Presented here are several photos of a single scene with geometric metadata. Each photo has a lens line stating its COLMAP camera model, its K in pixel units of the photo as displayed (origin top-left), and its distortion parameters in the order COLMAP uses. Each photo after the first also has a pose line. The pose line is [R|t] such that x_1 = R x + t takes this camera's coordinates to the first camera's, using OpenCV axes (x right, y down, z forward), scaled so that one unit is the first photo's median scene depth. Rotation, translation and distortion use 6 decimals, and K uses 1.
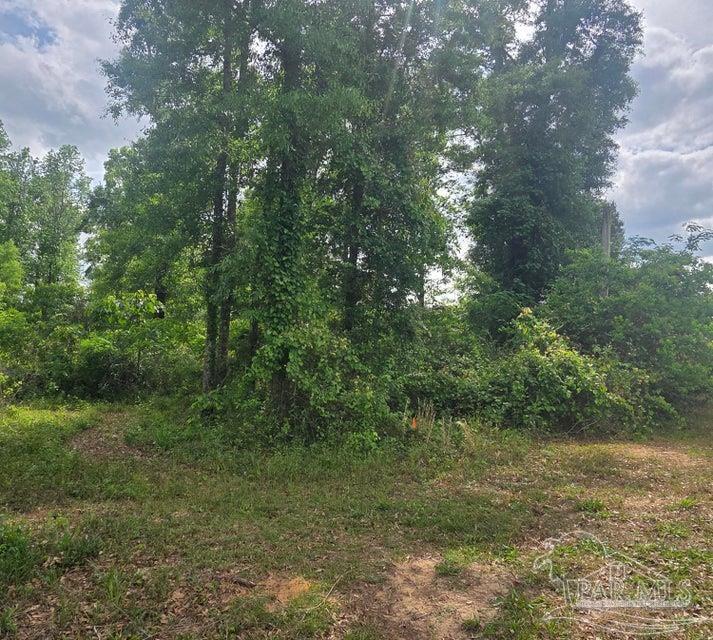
lens RADIAL K [[533.9, 0, 353.0], [0, 533.9, 319.4], [0, 0, 1]] dist [-0.012760, -0.005676]
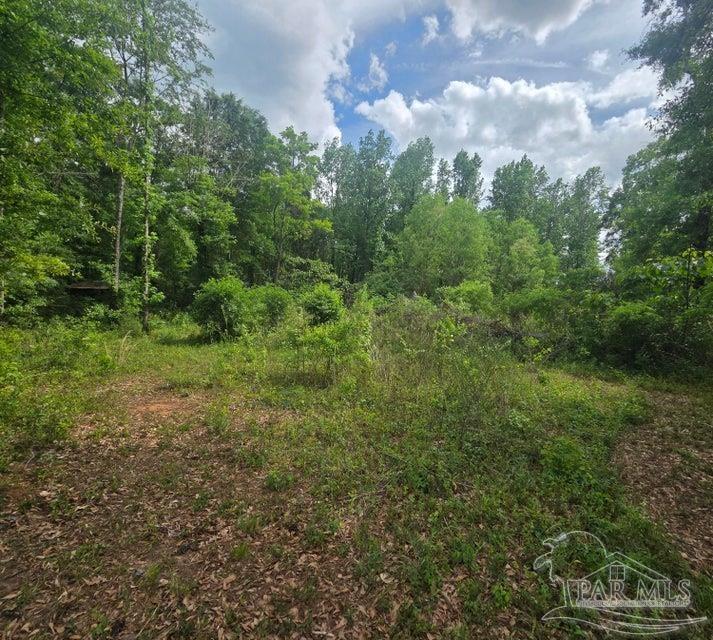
lens RADIAL K [[351.2, 0, 355.5], [0, 351.2, 317.3], [0, 0, 1]] dist [-0.000086, -0.003045]
pose [[0.470727, 0.022164, -0.882000, -0.097960], [0.025115, 0.998943, 0.038507, 0.012565], [0.881921, -0.040278, 0.469673, 0.164208]]
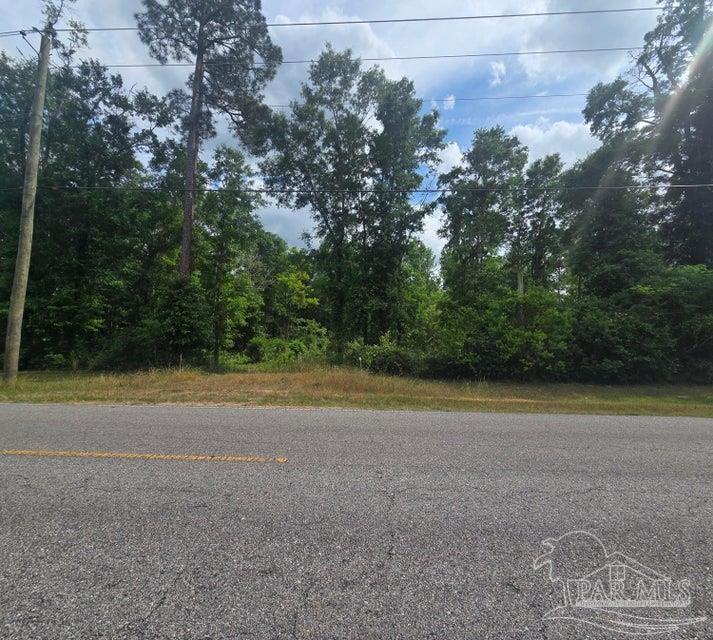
lens RADIAL K [[351.2, 0, 349.0], [0, 351.2, 321.5], [0, 0, 1]] dist [-0.000086, -0.003045]
pose [[0.387424, -0.081702, -0.918274, 0.634873], [0.044599, 0.996560, -0.069851, 0.016172], [0.920822, -0.013892, 0.389735, 0.046179]]
